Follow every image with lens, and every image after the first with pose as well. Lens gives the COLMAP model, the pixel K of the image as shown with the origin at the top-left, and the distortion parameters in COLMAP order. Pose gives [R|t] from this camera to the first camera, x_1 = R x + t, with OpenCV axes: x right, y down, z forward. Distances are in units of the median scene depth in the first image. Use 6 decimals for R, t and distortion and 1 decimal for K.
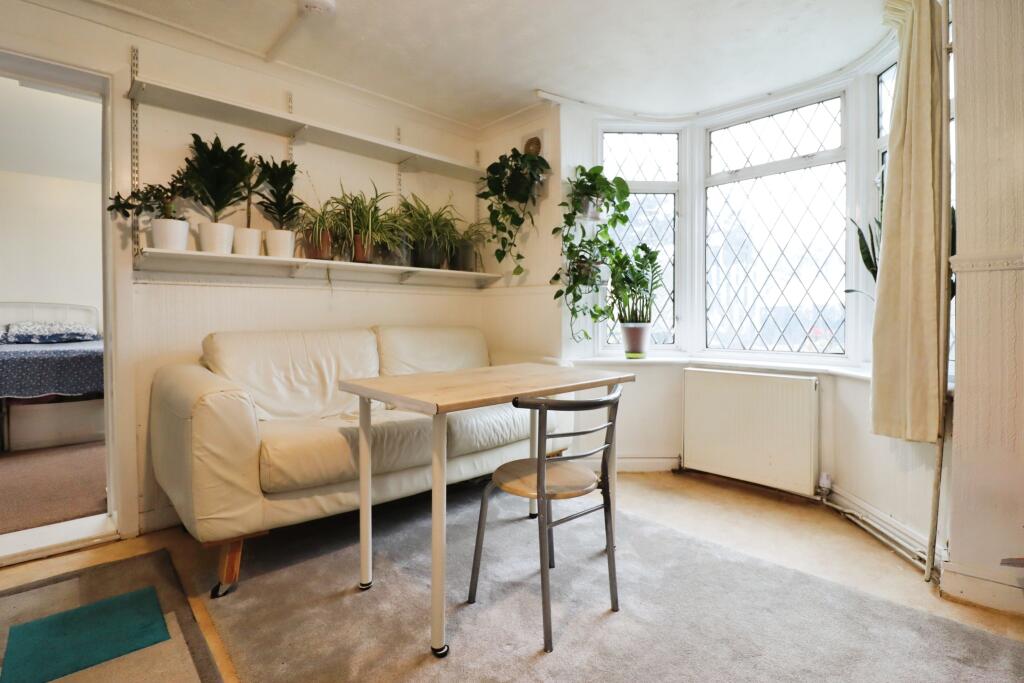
lens RADIAL K [[494.0, 0, 514.1], [0, 494.0, 333.0], [0, 0, 1]] dist [-0.000154, -0.000357]
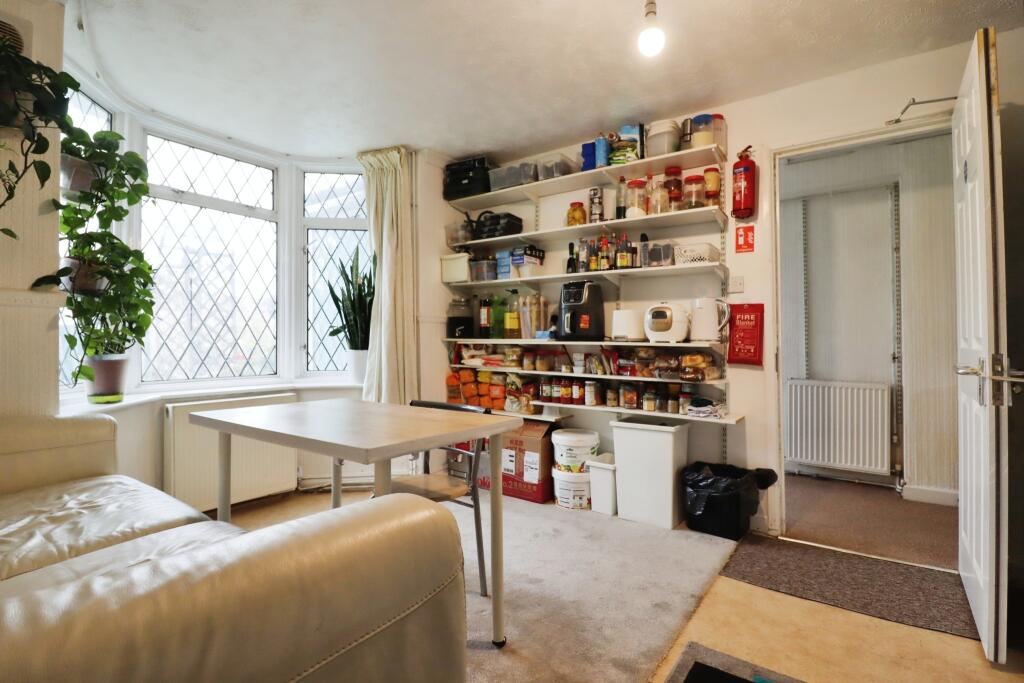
lens RADIAL K [[494.0, 0, 514.5], [0, 494.0, 342.1], [0, 0, 1]] dist [-0.000154, -0.000357]
pose [[-0.190123, 0.005639, 0.981744, -0.667686], [0.034962, 0.999388, 0.001030, -0.018933], [-0.981138, 0.034520, -0.190204, 0.618297]]
